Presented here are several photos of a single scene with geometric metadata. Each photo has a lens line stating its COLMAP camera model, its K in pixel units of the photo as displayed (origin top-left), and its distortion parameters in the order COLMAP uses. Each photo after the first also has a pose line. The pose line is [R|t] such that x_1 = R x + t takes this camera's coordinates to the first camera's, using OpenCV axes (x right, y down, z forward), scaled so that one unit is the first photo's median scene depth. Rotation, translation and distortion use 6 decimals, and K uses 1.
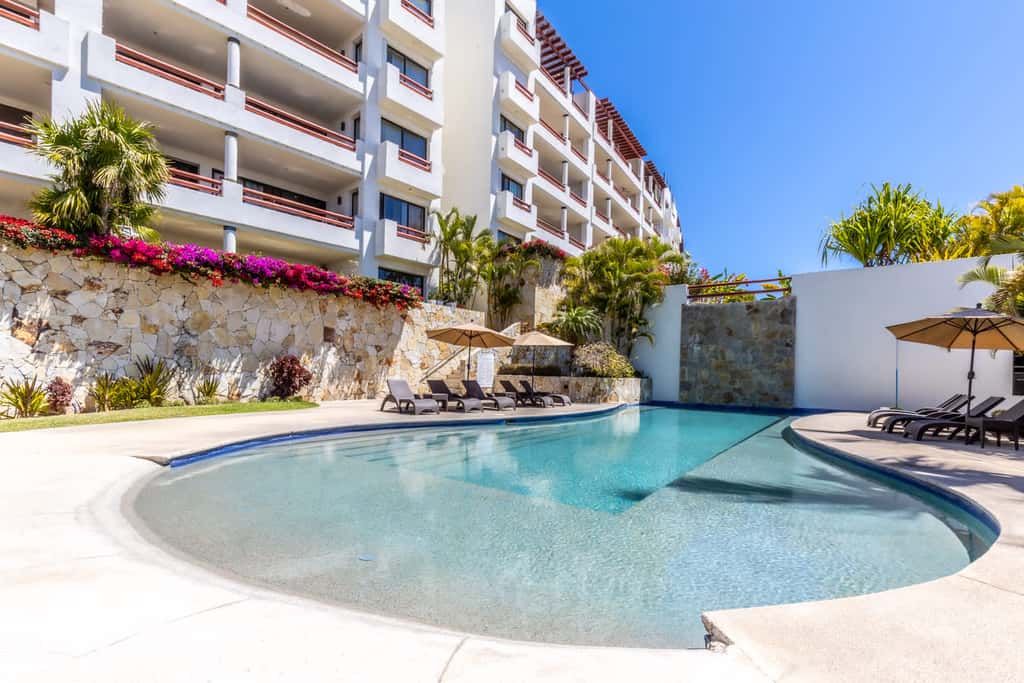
lens RADIAL K [[467.8, 0, 513.8], [0, 467.8, 370.8], [0, 0, 1]] dist [0.014641, -0.000063]
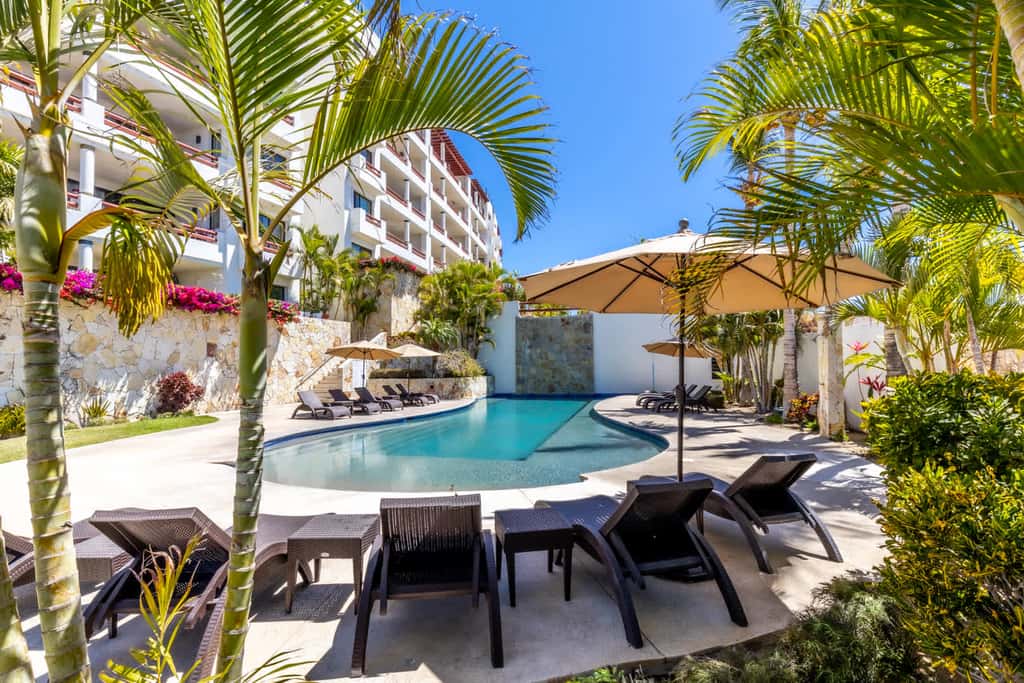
lens RADIAL K [[470.1, 0, 511.1], [0, 470.1, 347.2], [0, 0, 1]] dist [0.011266, -0.000132]
pose [[0.932150, -0.019523, 0.361546, -0.118190], [0.029940, 0.999282, -0.023232, -0.030137], [-0.360833, 0.032481, 0.932065, -0.186821]]
